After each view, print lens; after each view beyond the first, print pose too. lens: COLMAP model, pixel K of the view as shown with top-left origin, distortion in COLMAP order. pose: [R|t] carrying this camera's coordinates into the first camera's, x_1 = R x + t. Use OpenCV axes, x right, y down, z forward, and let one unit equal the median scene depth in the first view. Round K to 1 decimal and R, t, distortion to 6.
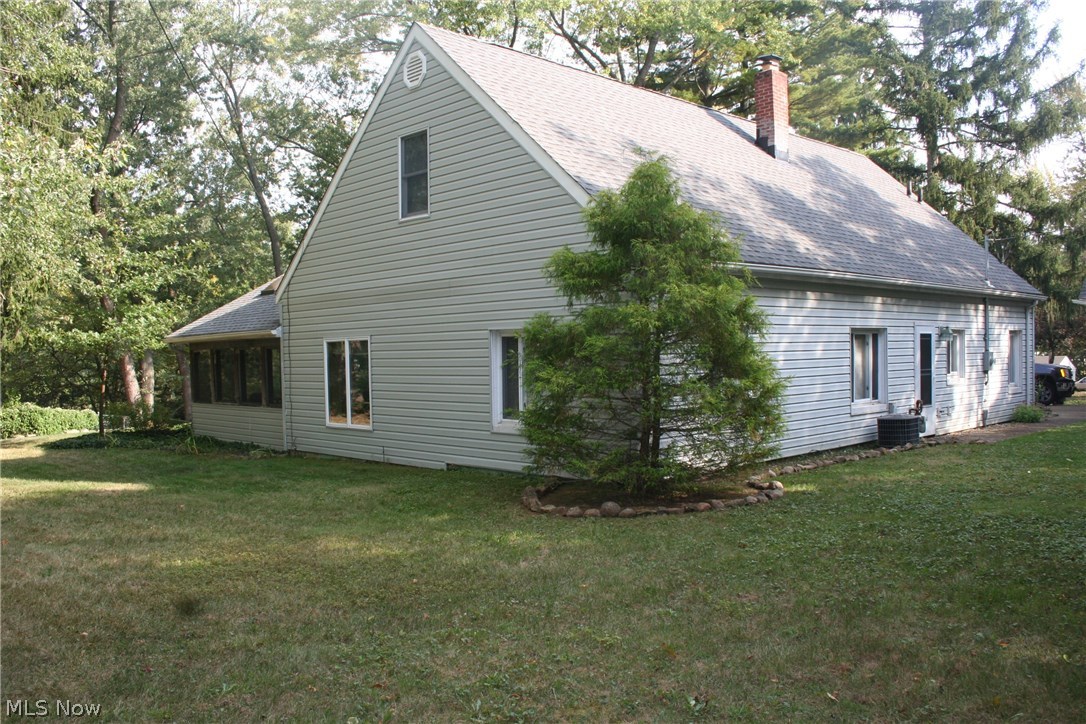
lens RADIAL K [[920.3, 0, 541.2], [0, 920.3, 361.6], [0, 0, 1]] dist [-0.095930, 0.017285]
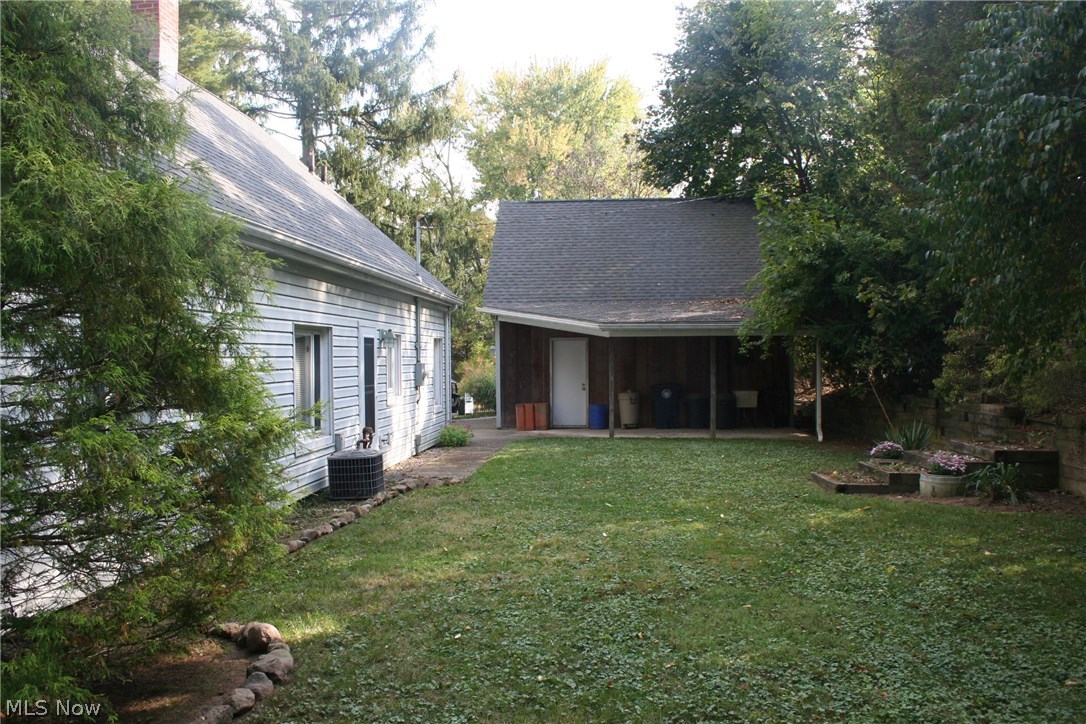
lens RADIAL K [[920.3, 0, 537.7], [0, 920.3, 352.0], [0, 0, 1]] dist [-0.095930, 0.017285]
pose [[0.757591, 0.009406, 0.652662, 0.032201], [0.009588, 0.999628, -0.025536, 0.001471], [-0.652659, 0.025604, 0.757219, 0.297973]]
